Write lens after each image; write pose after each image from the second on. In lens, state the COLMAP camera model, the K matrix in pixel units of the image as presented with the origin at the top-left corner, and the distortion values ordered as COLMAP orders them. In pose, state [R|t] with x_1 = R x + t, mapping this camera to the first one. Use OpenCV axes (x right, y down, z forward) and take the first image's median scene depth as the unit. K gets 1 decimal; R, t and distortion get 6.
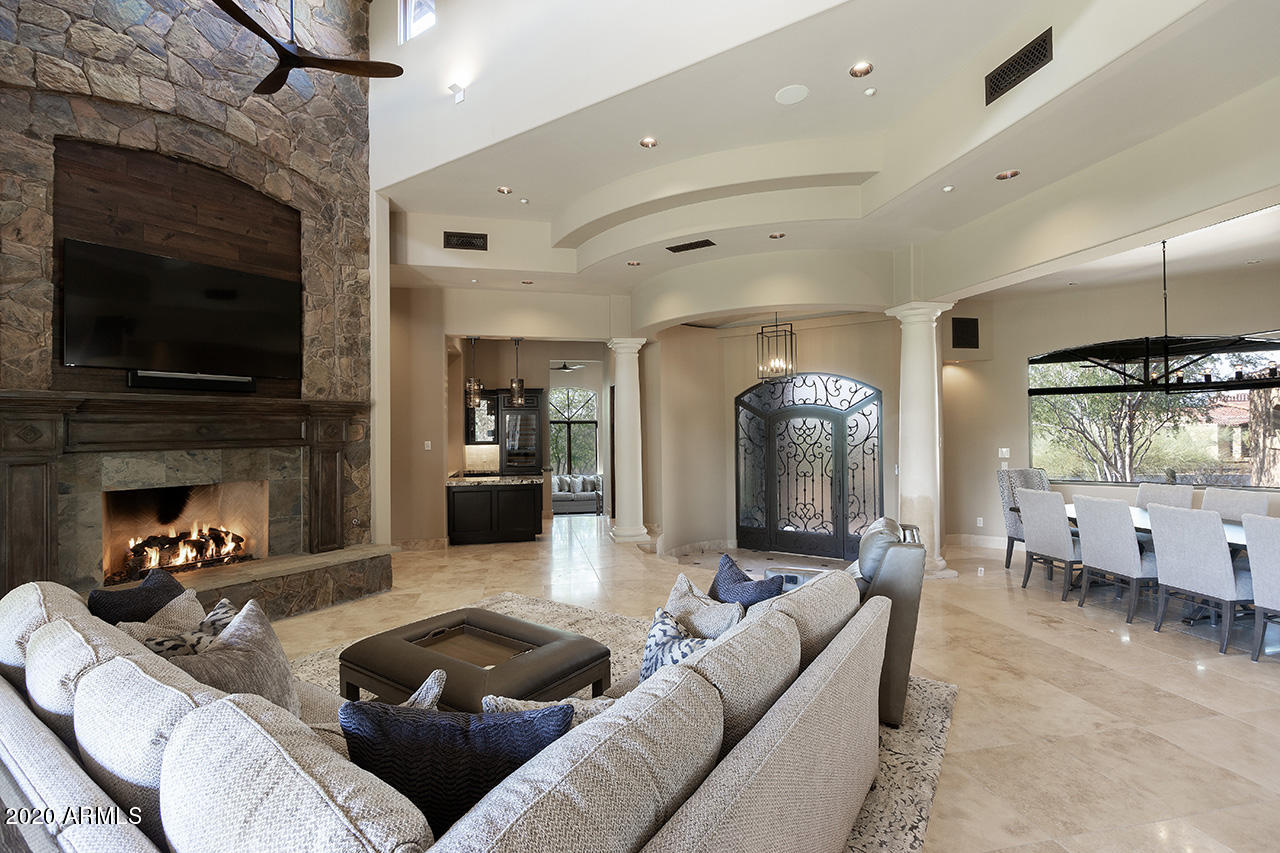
lens RADIAL K [[573.6, 0, 636.6], [0, 573.6, 414.5], [0, 0, 1]] dist [-0.002589, 0.000441]
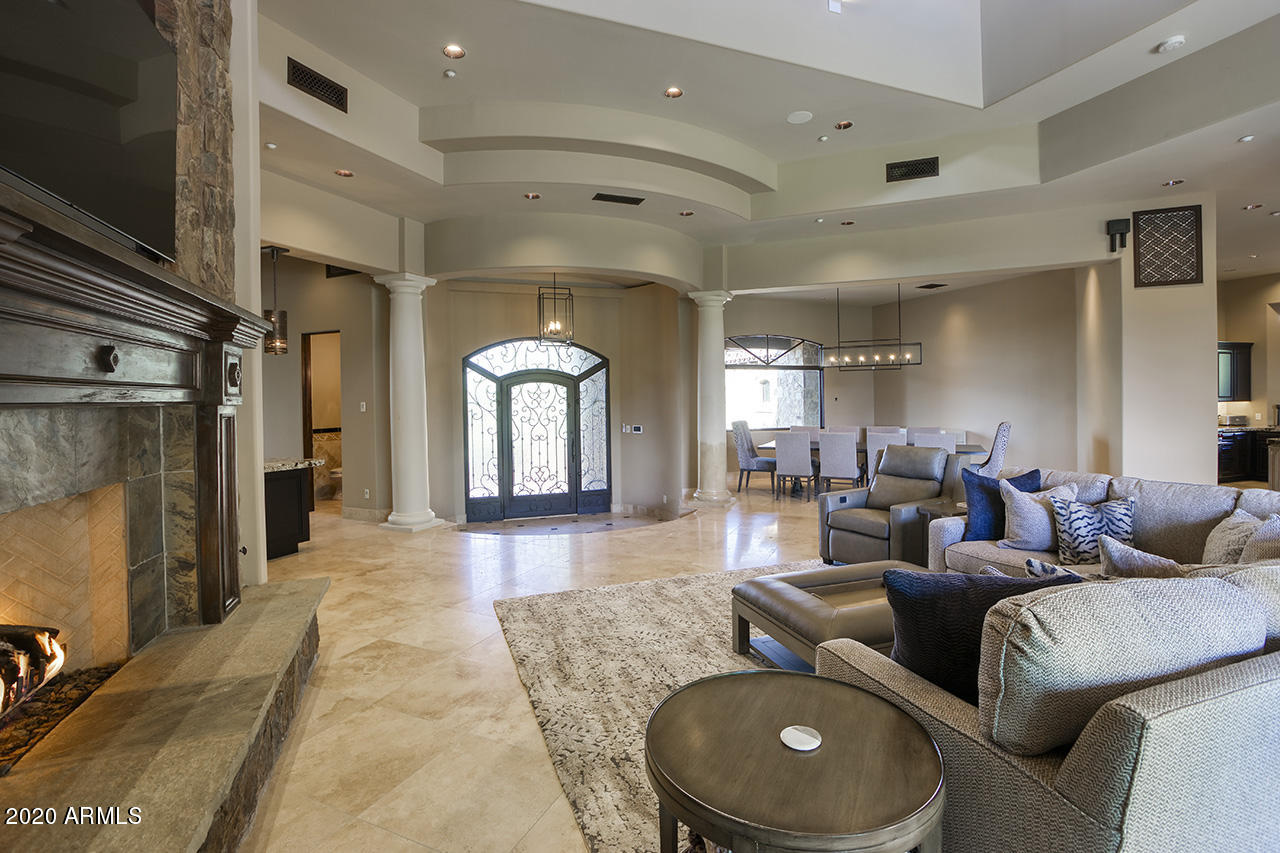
lens RADIAL K [[591.4, 0, 639.5], [0, 591.4, 400.0], [0, 0, 1]] dist [-0.044867, 0.000205]
pose [[0.583636, 0.001288, 0.812014, -0.745408], [-0.017811, 0.999778, 0.011216, 0.037130], [-0.811820, -0.021009, 0.583530, 0.411704]]
